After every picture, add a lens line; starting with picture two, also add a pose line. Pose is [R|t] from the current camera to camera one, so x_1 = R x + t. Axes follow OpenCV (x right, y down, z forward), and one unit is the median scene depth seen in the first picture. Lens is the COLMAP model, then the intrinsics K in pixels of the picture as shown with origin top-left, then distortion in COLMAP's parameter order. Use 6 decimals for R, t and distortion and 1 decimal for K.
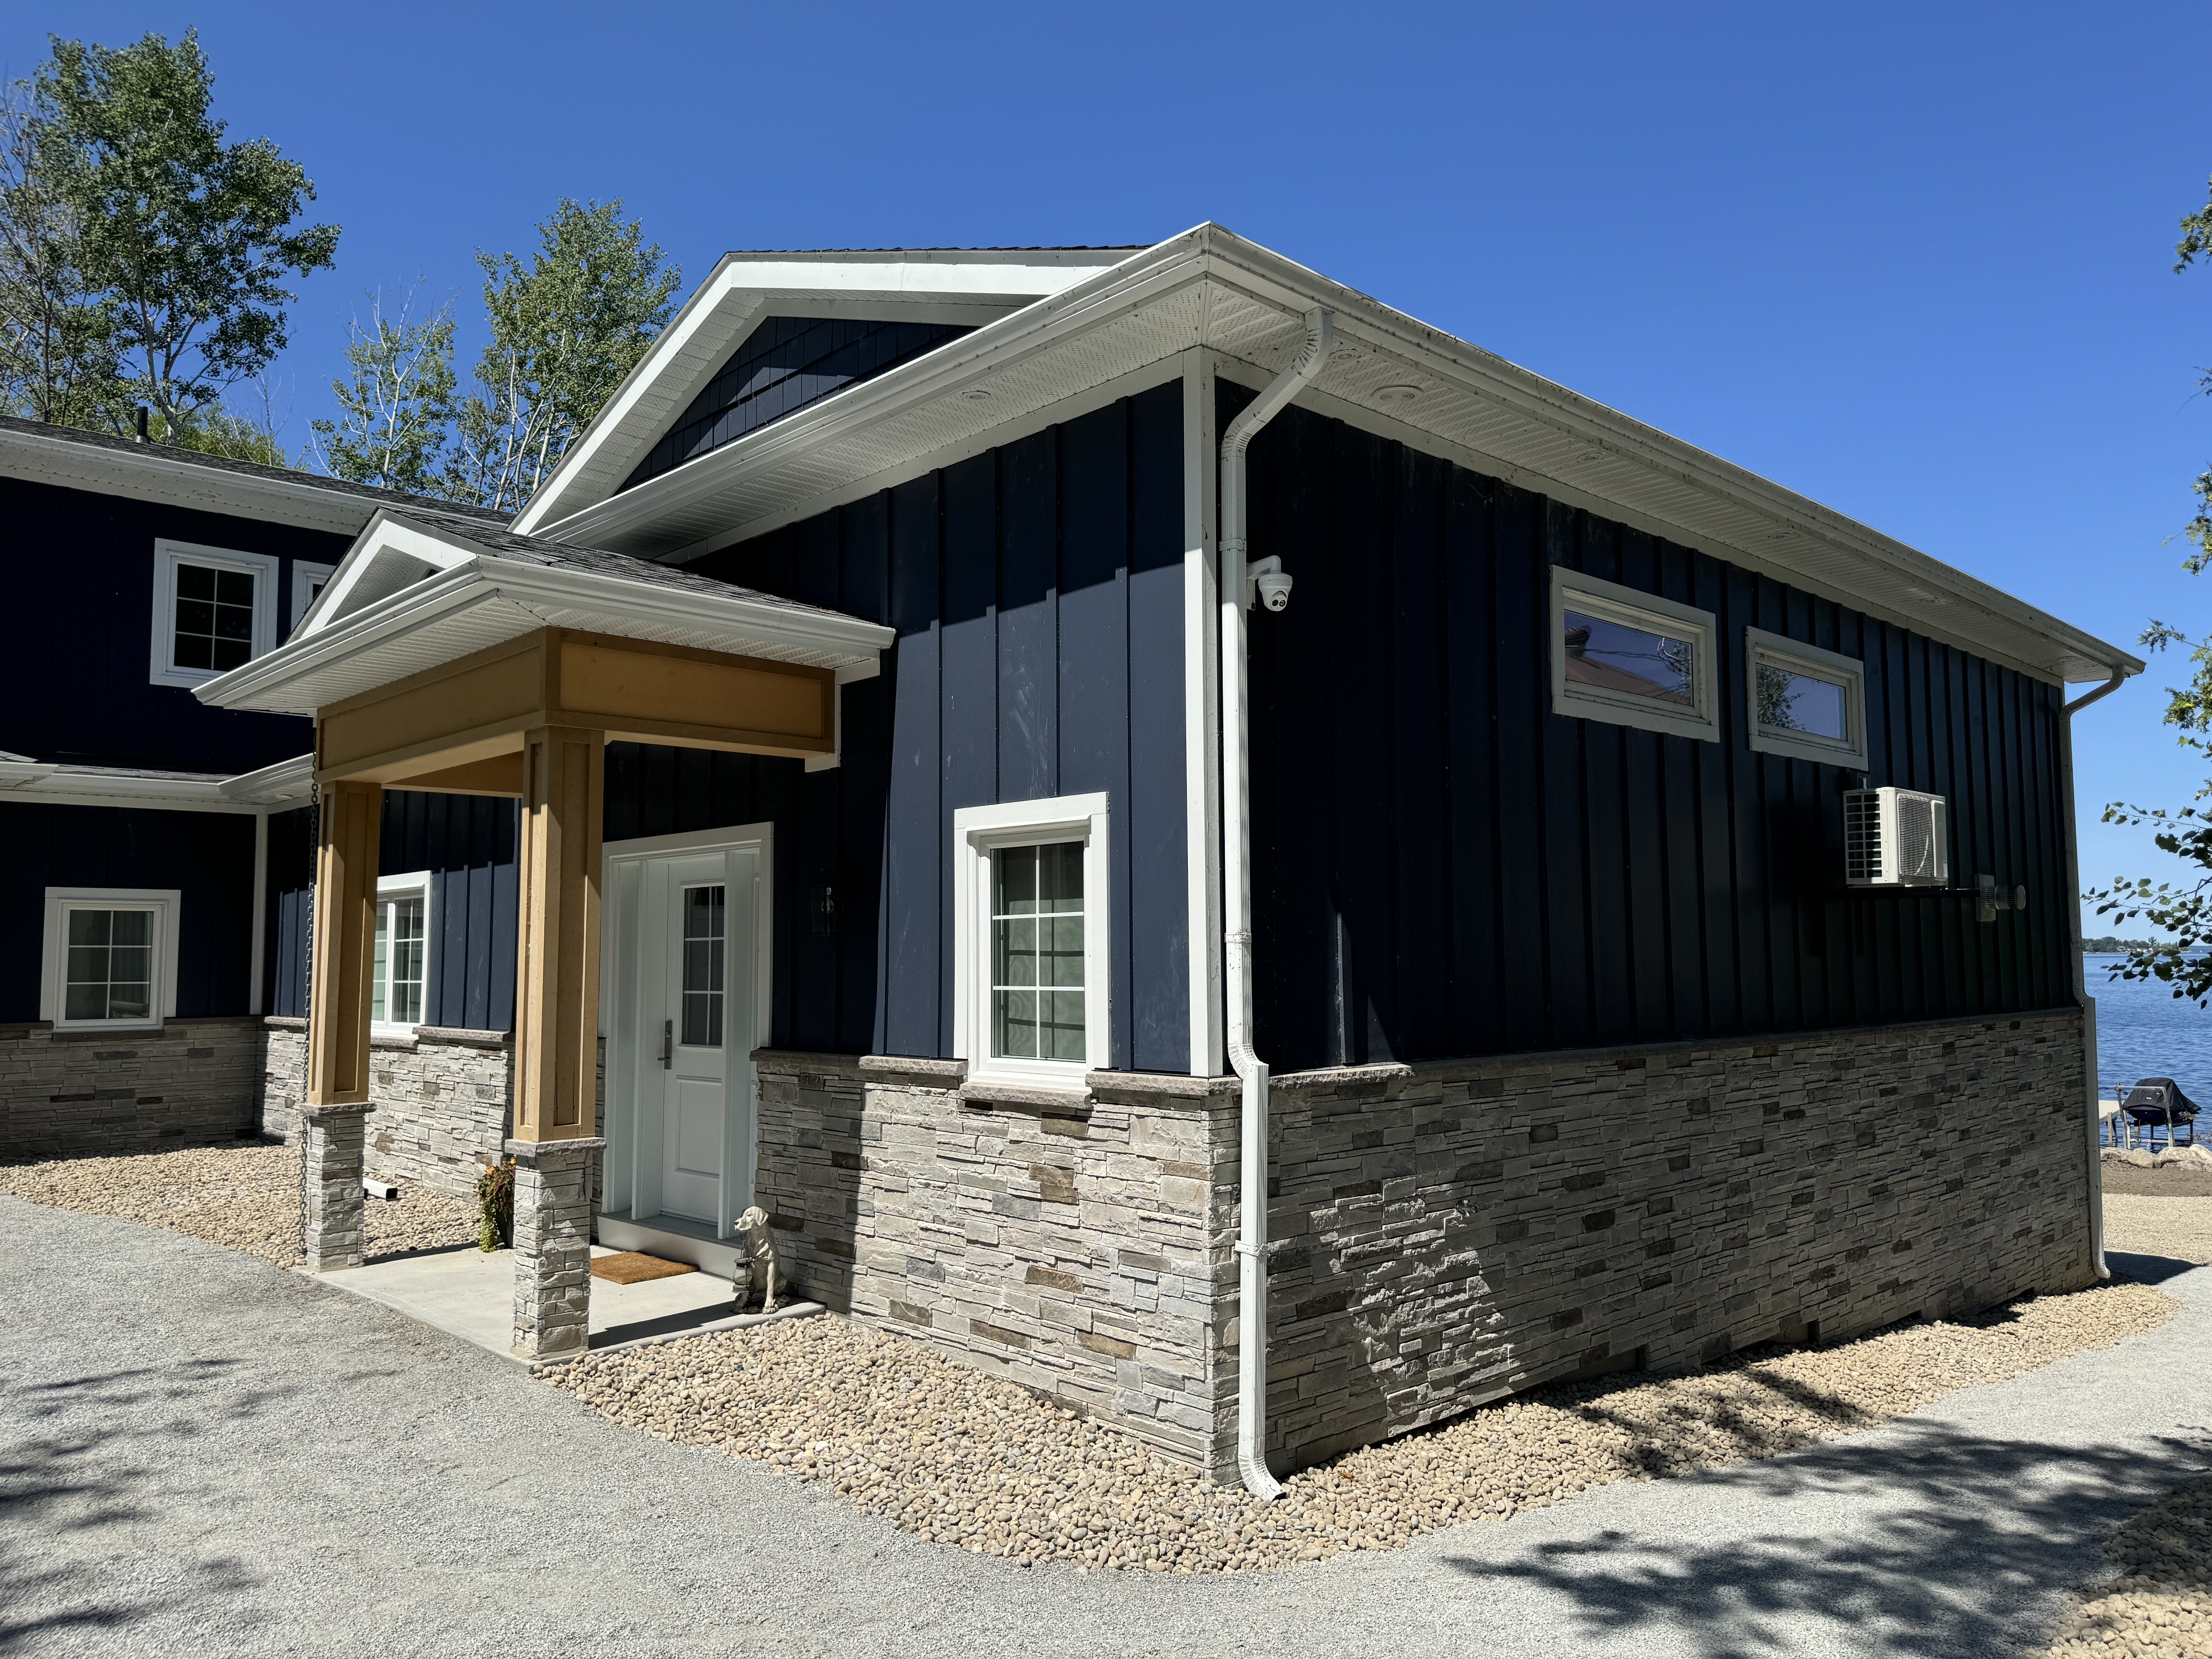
lens RADIAL K [[1570.7, 0, 1047.9], [0, 1570.7, 818.6], [0, 0, 1]] dist [0.189031, -0.290130]
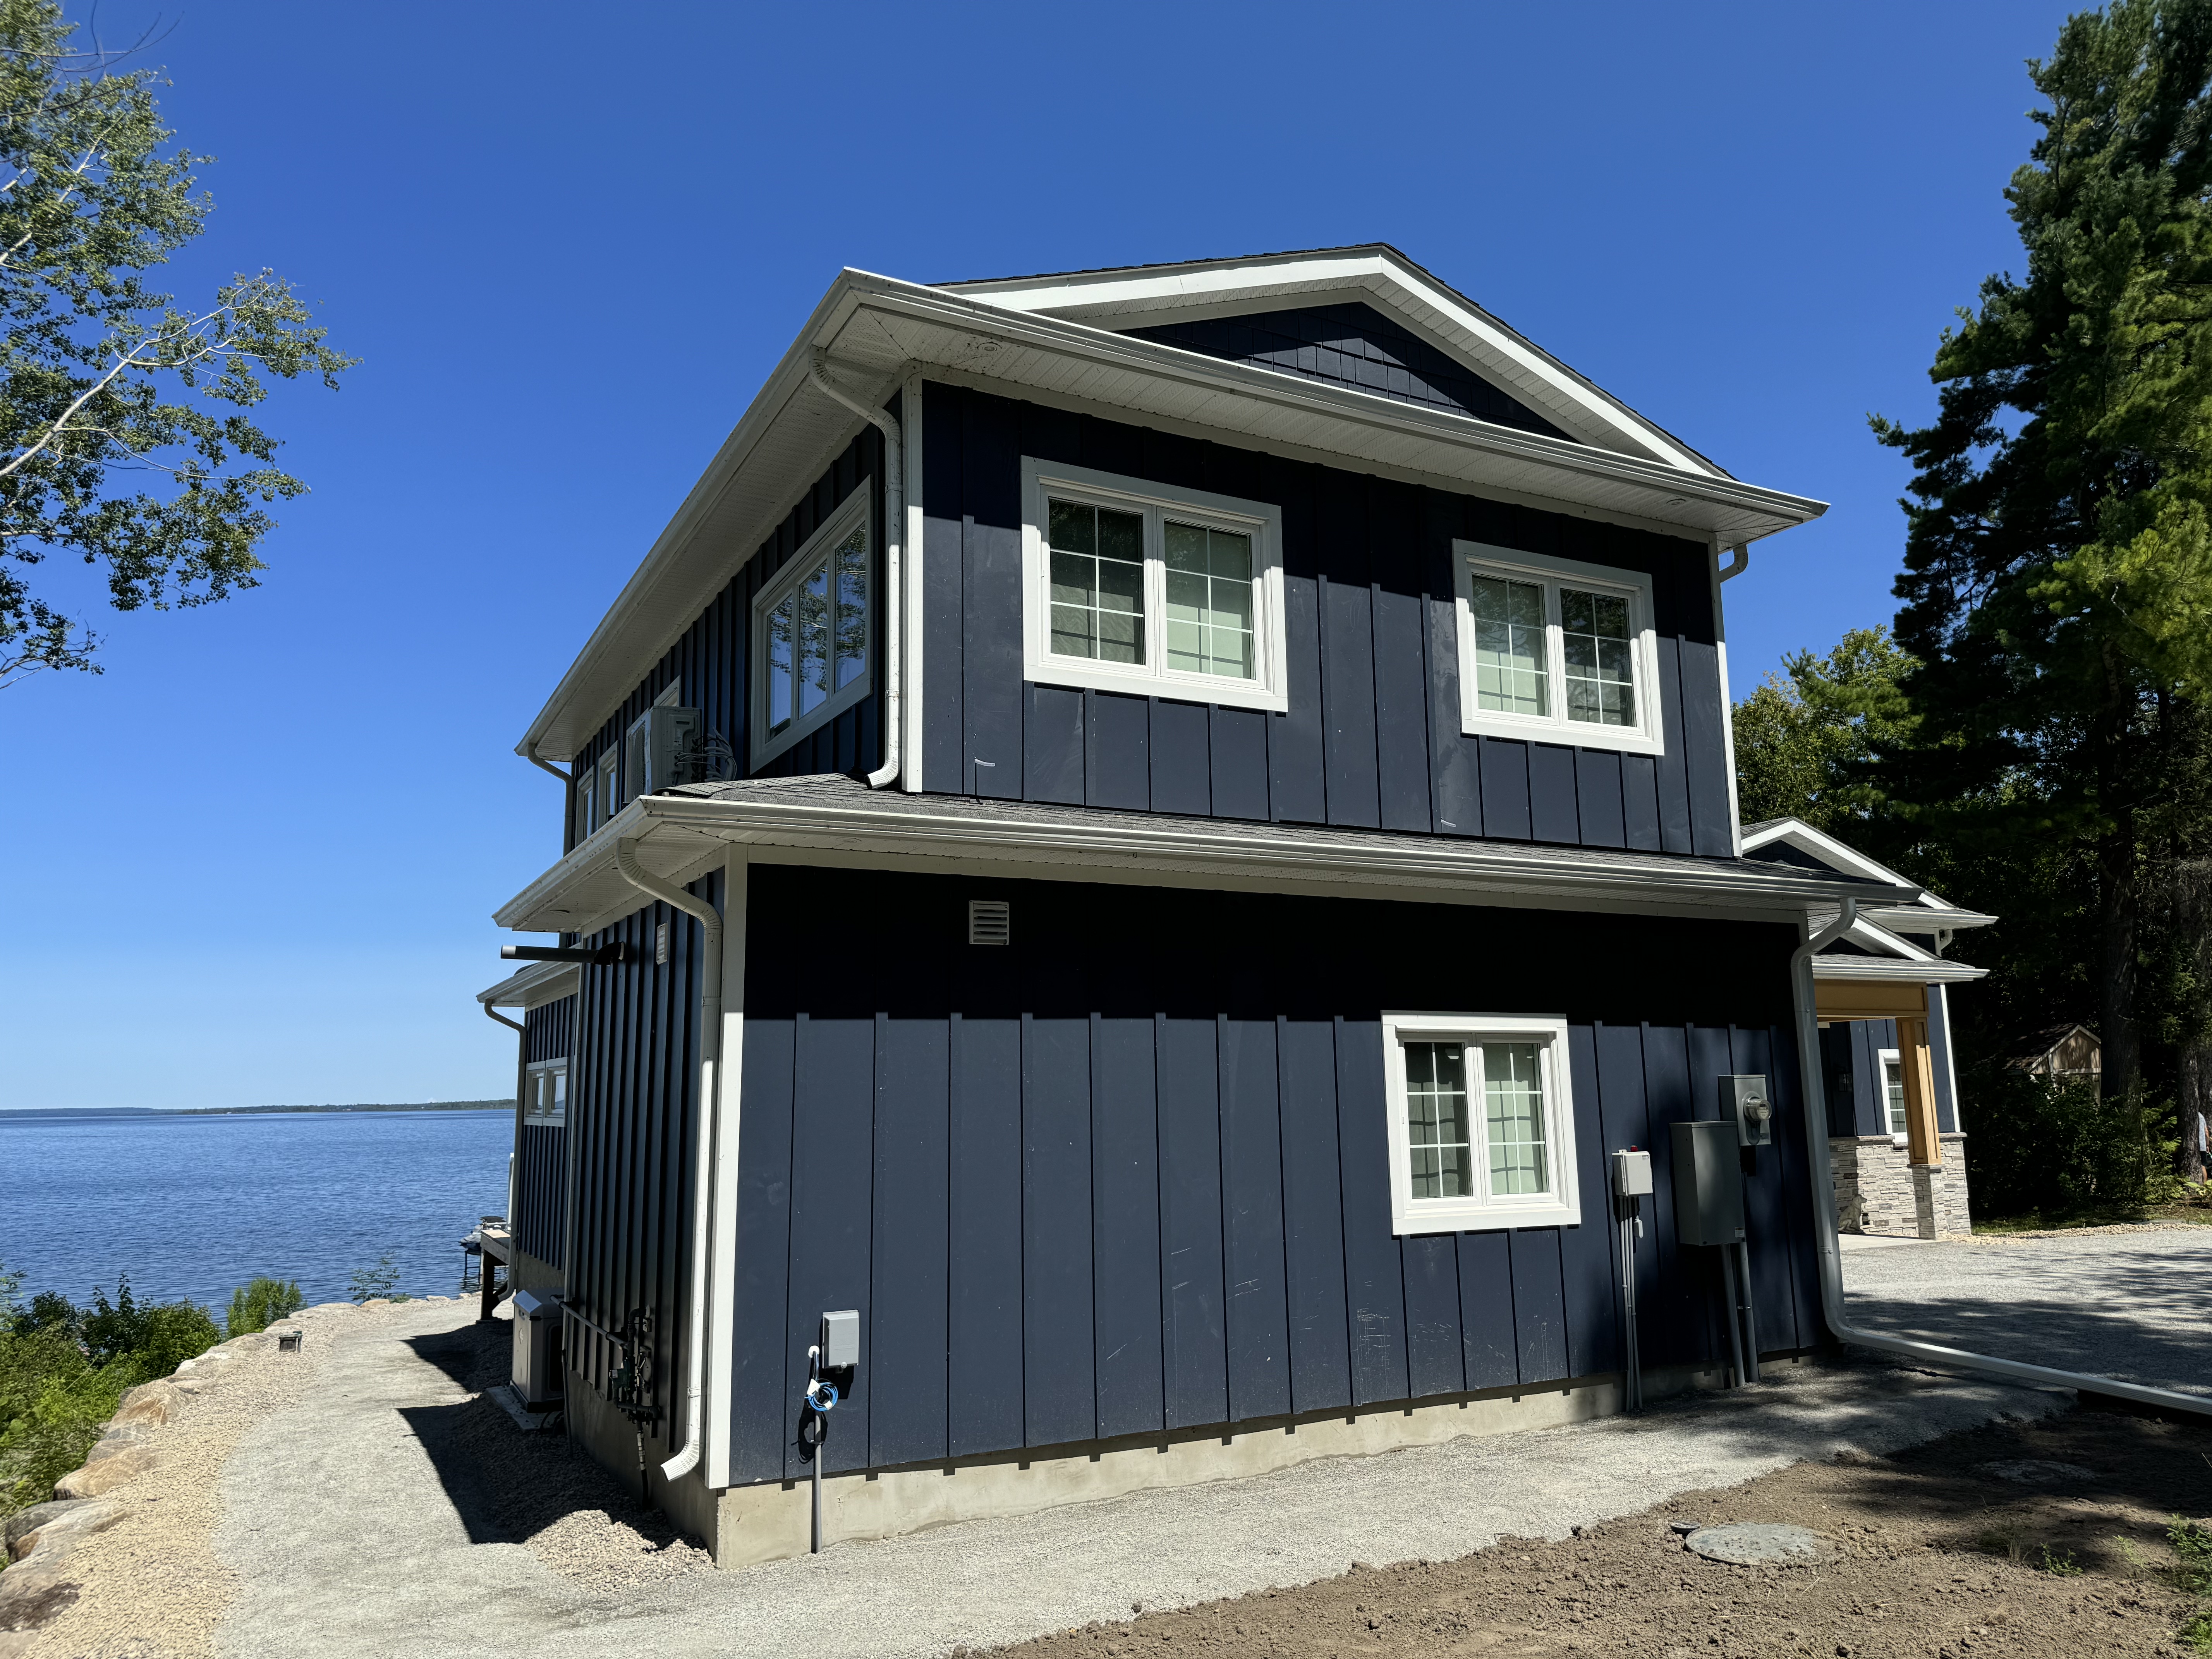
lens RADIAL K [[1540.2, 0, 1106.0], [0, 1540.2, 829.5], [0, 0, 1]] dist [0.130462, -0.204951]
pose [[0.274751, 0.165419, 0.947179, -3.189621], [-0.065709, 0.986017, -0.153141, 0.128301], [-0.959268, -0.020163, 0.281779, 1.504180]]
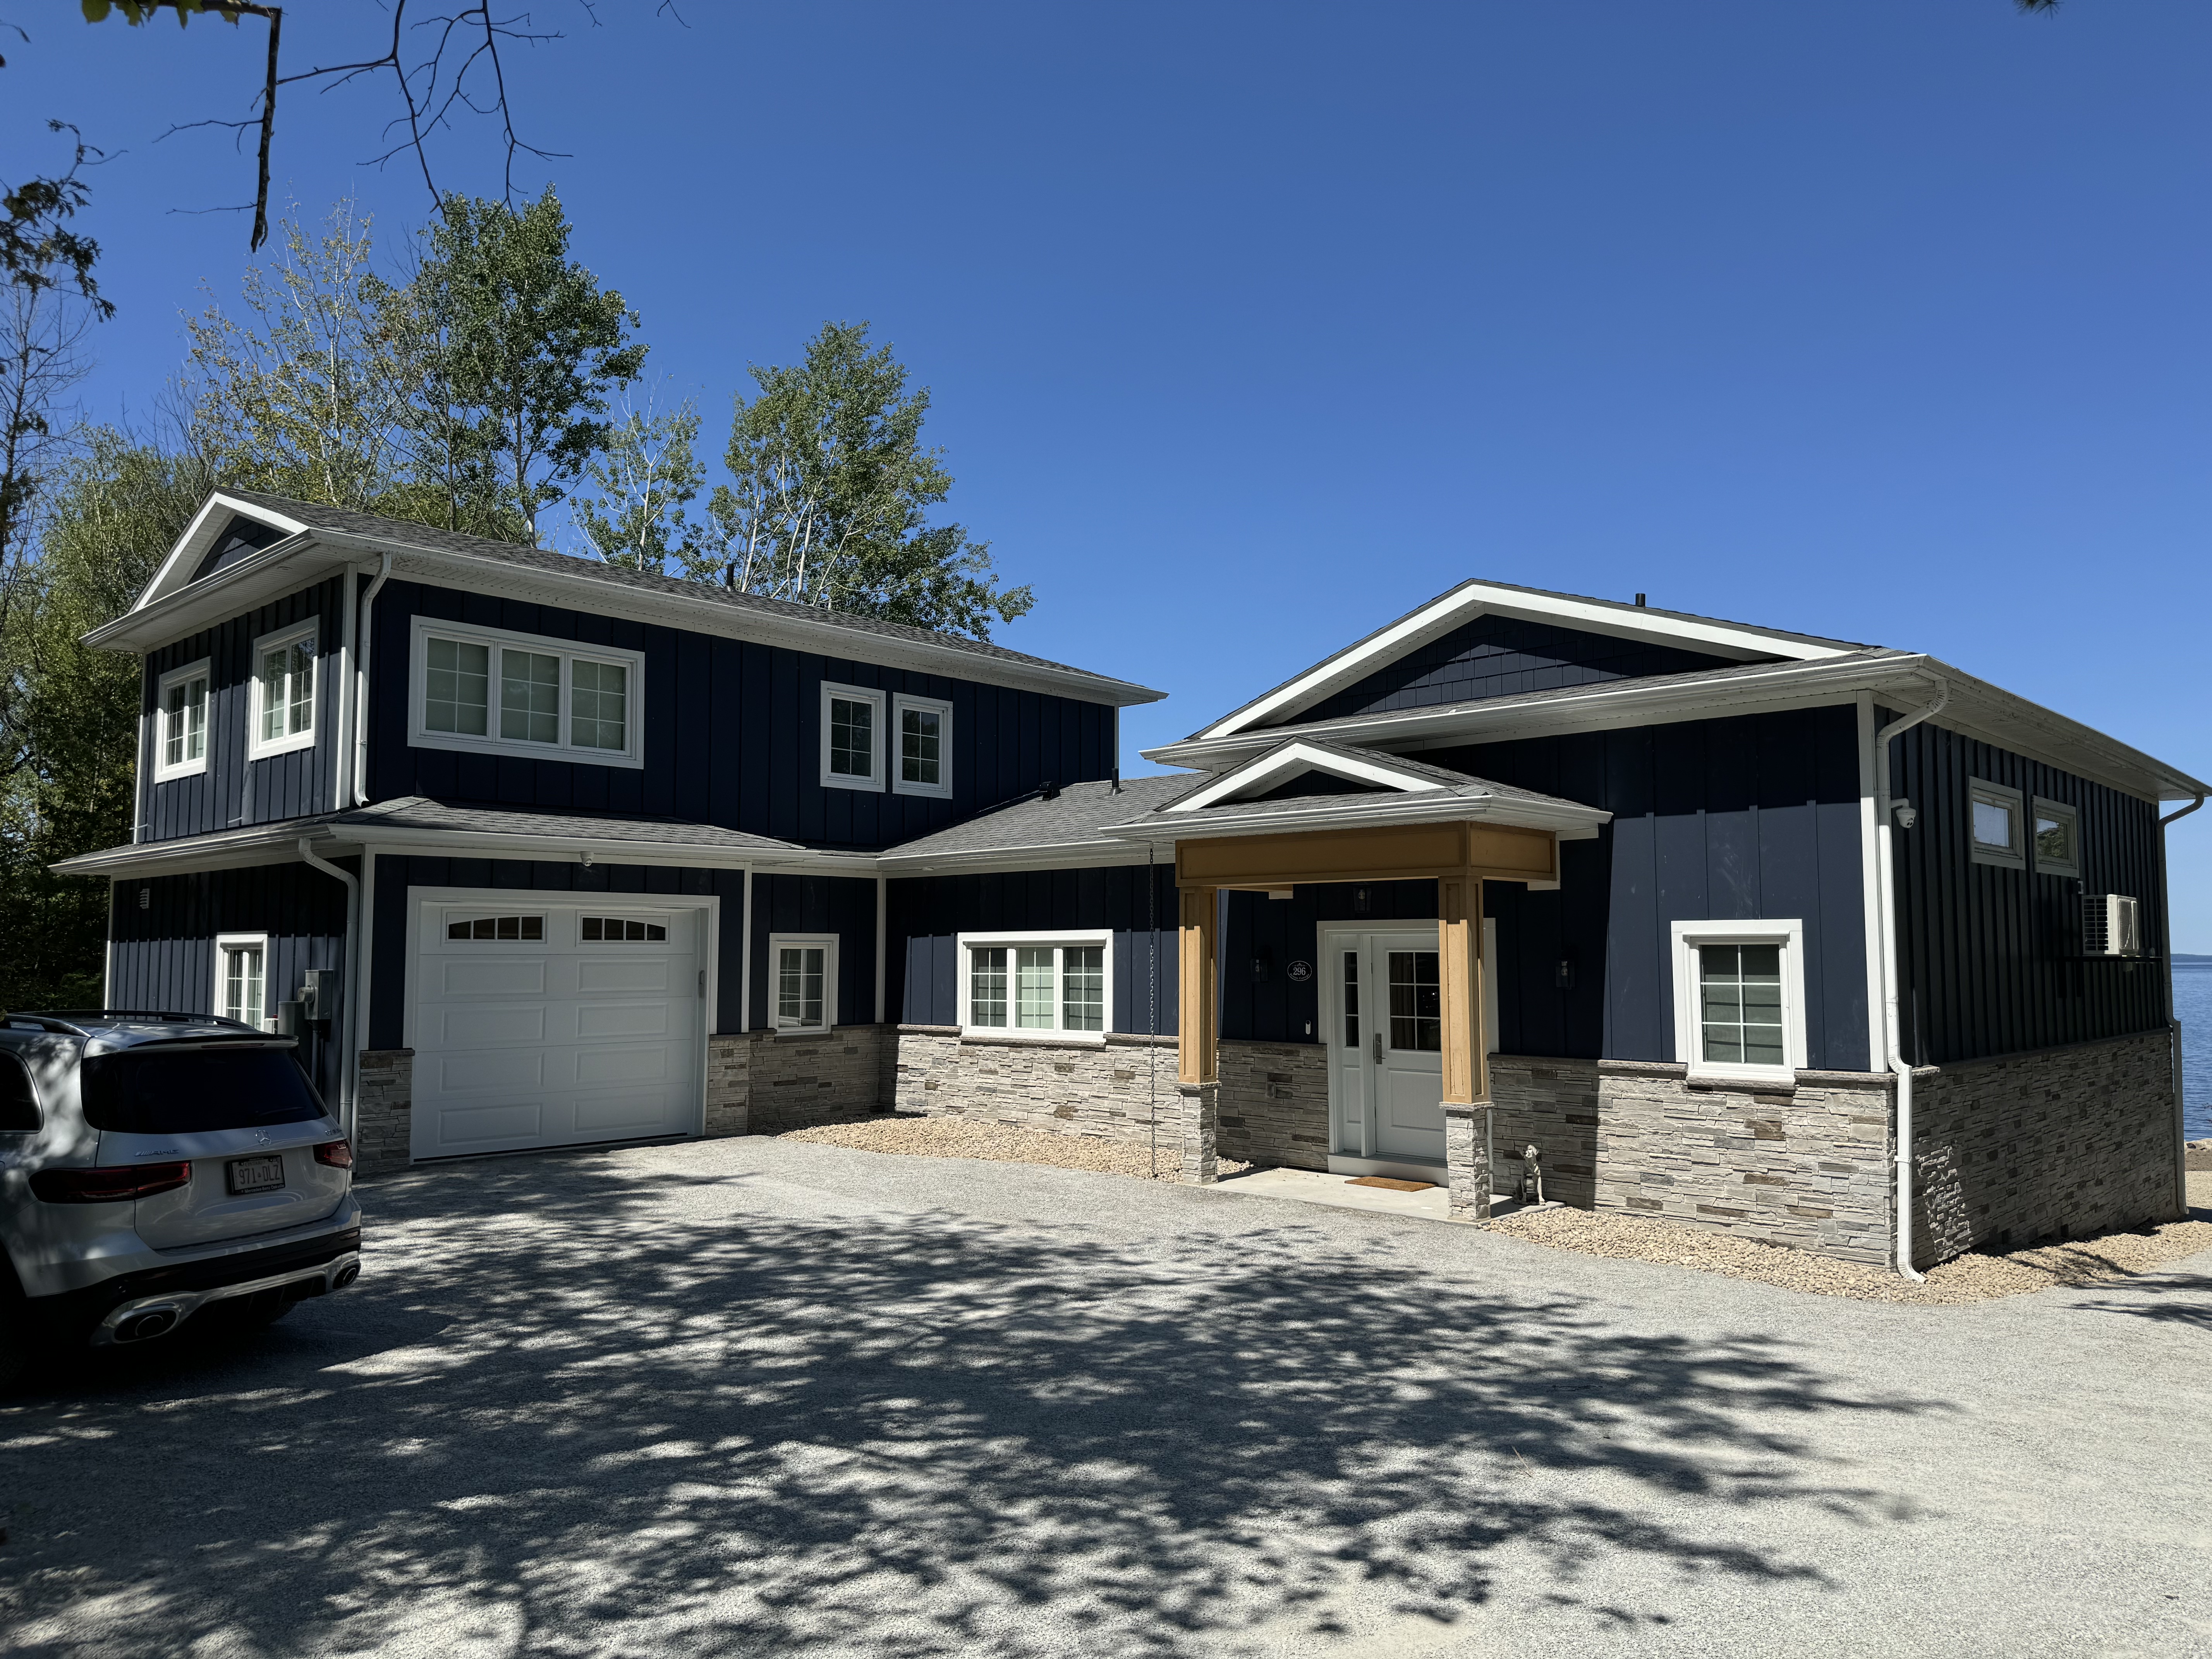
lens RADIAL K [[1540.2, 0, 1106.0], [0, 1540.2, 829.5], [0, 0, 1]] dist [0.130462, -0.204951]
pose [[0.998797, 0.011624, 0.047638, -0.746287], [-0.011632, 0.999932, -0.000125, -0.097054], [-0.047637, -0.000429, 0.998865, -0.691244]]
